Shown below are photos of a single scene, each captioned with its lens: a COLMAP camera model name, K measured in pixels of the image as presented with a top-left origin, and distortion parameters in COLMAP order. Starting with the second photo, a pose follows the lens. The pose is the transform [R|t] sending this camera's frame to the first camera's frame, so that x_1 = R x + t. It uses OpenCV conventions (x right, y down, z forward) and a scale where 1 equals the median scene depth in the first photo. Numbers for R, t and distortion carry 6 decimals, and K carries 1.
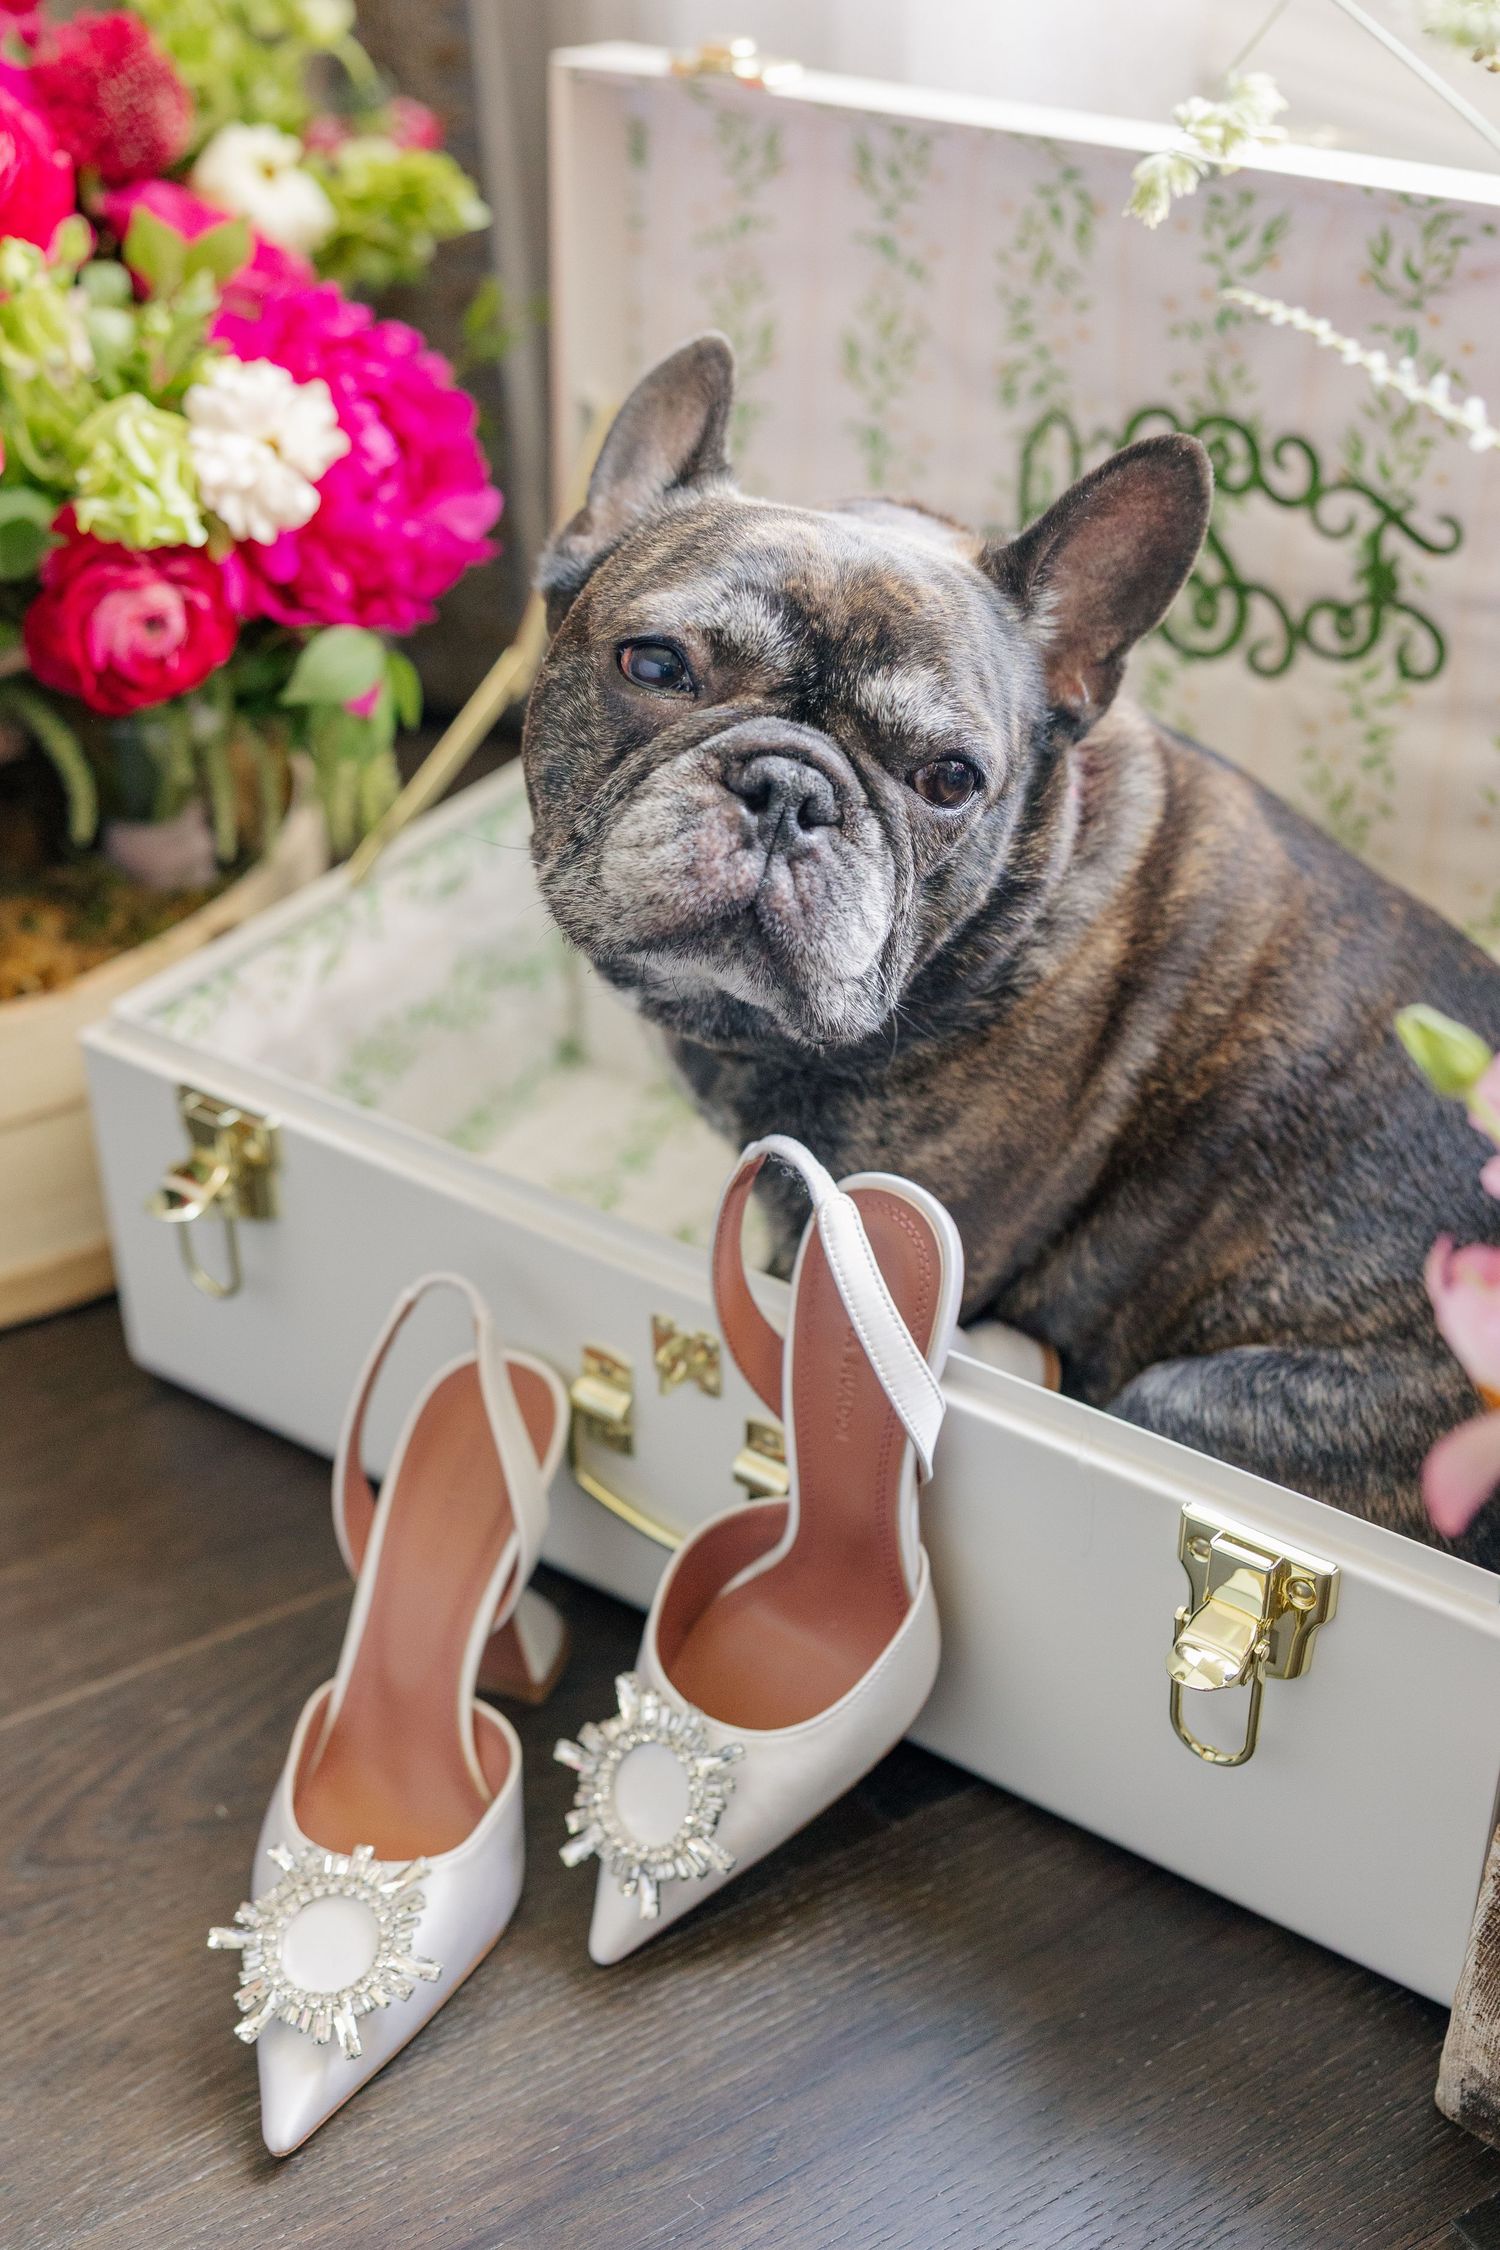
lens RADIAL K [[2844.8, 0, 752.6], [0, 2844.8, 1147.9], [0, 0, 1]] dist [0.069387, -0.258769]
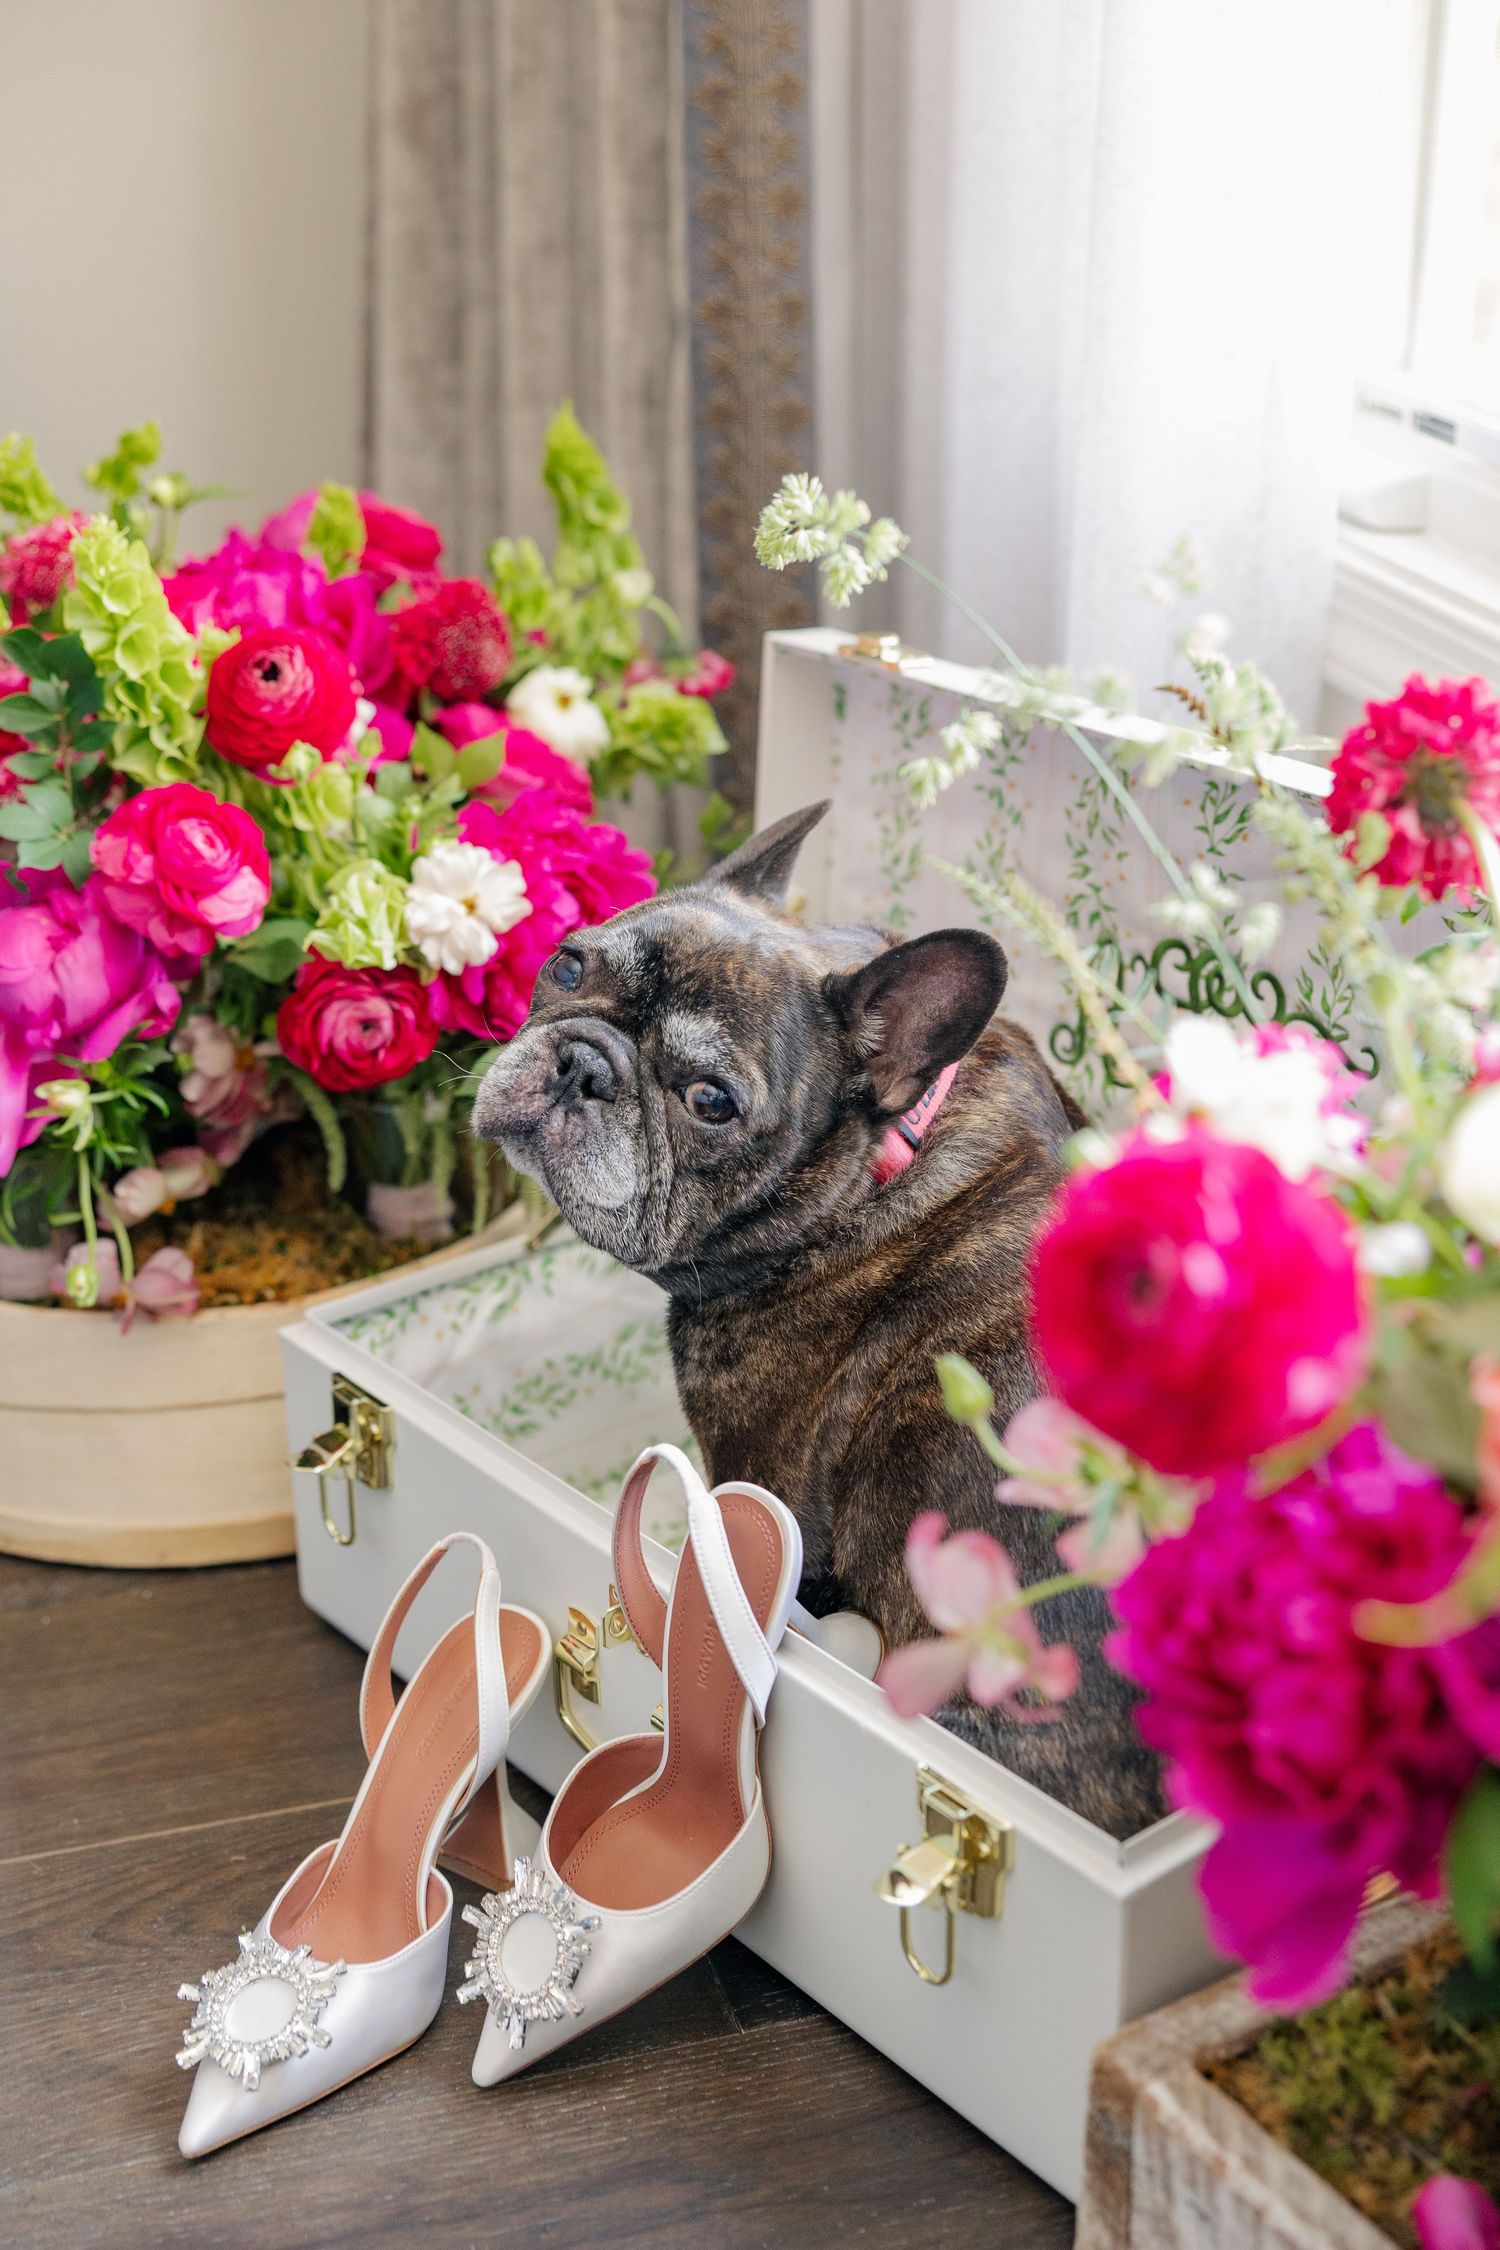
lens RADIAL K [[3067.8, 0, 750.0], [0, 3067.8, 1125.0], [0, 0, 1]] dist [-0.014518, -0.018105]
pose [[0.964549, 0.108514, -0.240563, 0.309952], [-0.149011, 0.976280, -0.157080, 0.059304], [0.217811, 0.187358, 0.957839, -0.319406]]
